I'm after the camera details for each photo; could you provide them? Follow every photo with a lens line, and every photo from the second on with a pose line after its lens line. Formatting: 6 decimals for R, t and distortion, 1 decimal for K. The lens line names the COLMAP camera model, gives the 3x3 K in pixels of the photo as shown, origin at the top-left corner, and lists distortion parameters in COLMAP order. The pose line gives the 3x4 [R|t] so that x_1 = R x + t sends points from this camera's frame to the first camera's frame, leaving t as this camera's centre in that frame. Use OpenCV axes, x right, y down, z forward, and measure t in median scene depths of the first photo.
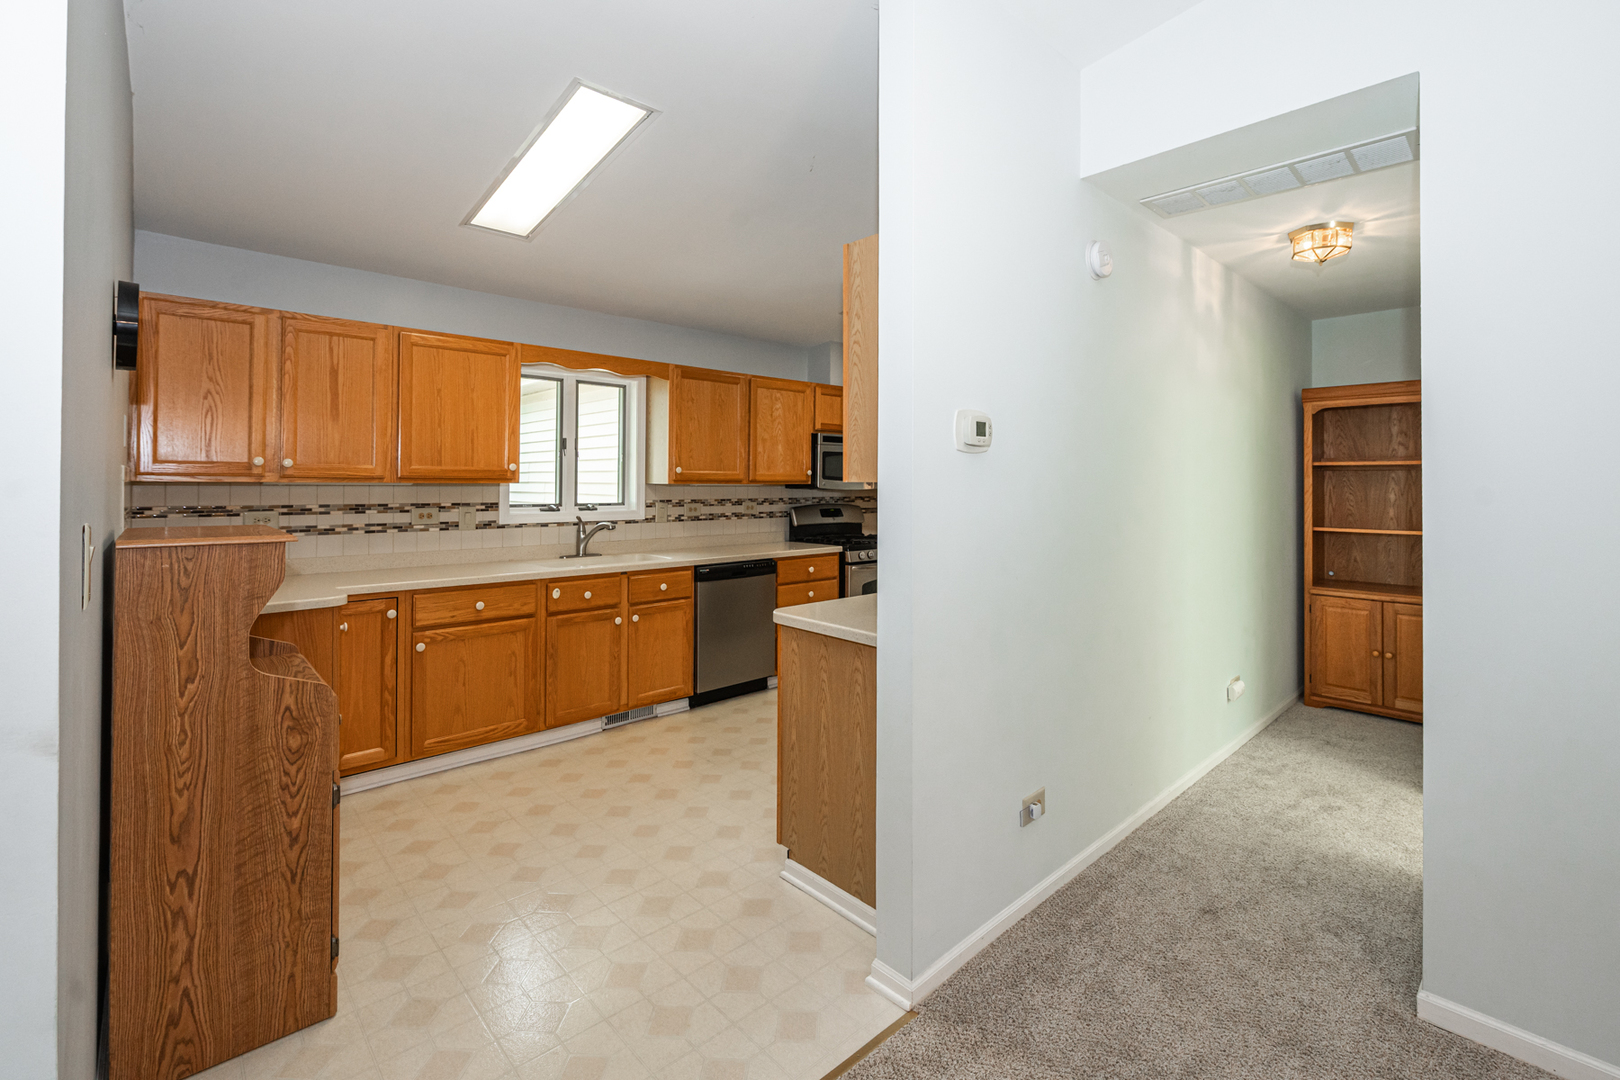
lens RADIAL K [[703.6, 0, 805.5], [0, 703.6, 483.3], [0, 0, 1]] dist [0.000607, 0.000204]
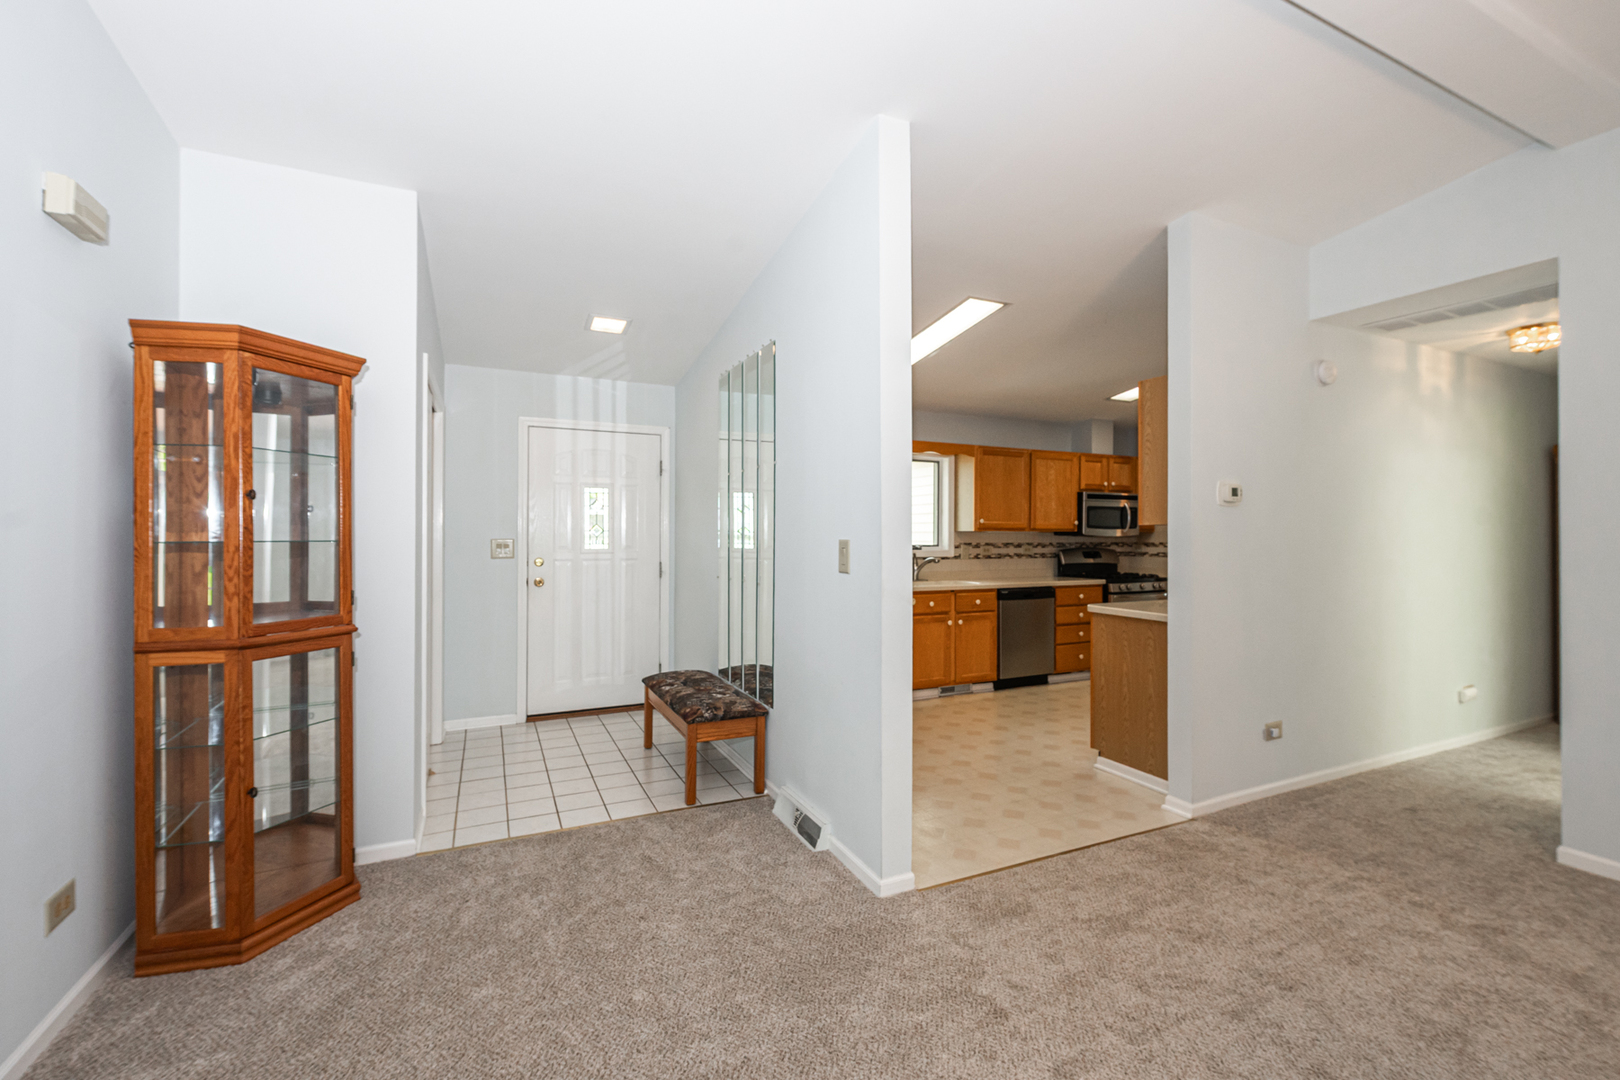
lens RADIAL K [[673.5, 0, 812.1], [0, 673.5, 535.7], [0, 0, 1]] dist [0.008148, -0.000300]
pose [[0.955487, -0.001270, -0.295032, -0.111017], [0.000408, 0.999995, -0.002984, 0.014629], [0.295034, 0.002730, 0.955483, -0.388491]]
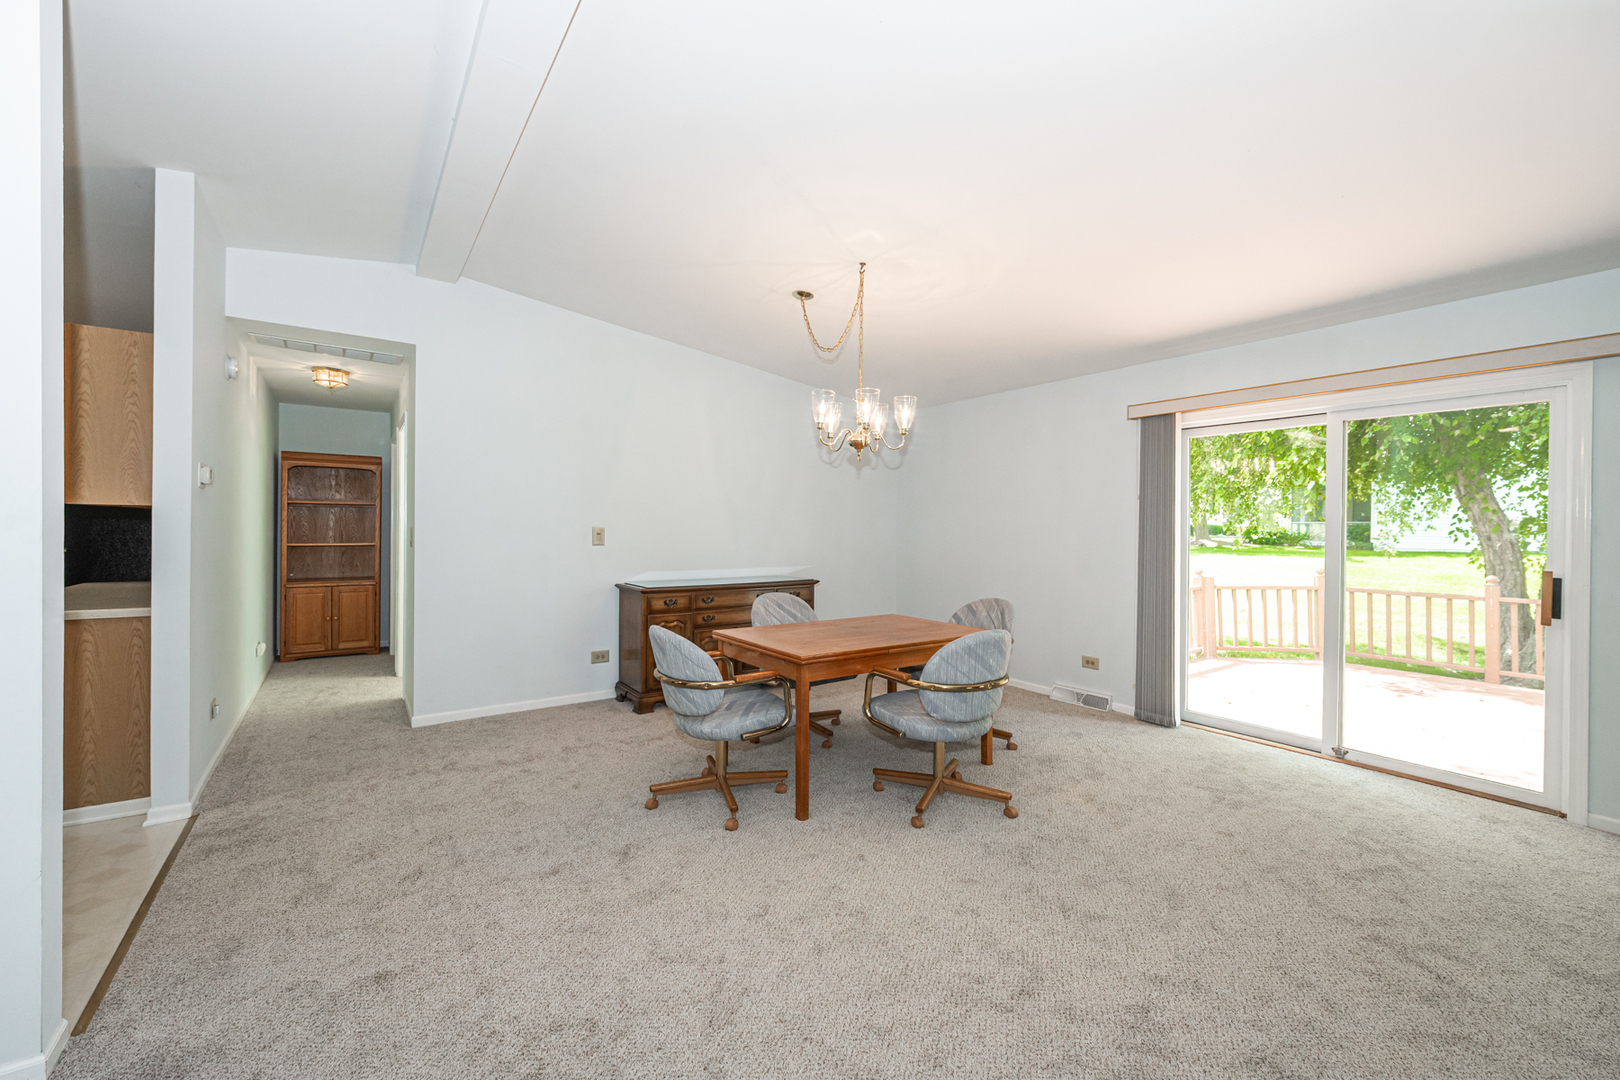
lens RADIAL K [[649.1, 0, 814.5], [0, 649.1, 532.6], [0, 0, 1]] dist [-0.001786, -0.000110]
pose [[0.121135, -0.005854, 0.992619, -0.508721], [-0.014069, 0.999872, 0.007613, 0.013070], [-0.992536, -0.014887, 0.121037, -0.281537]]
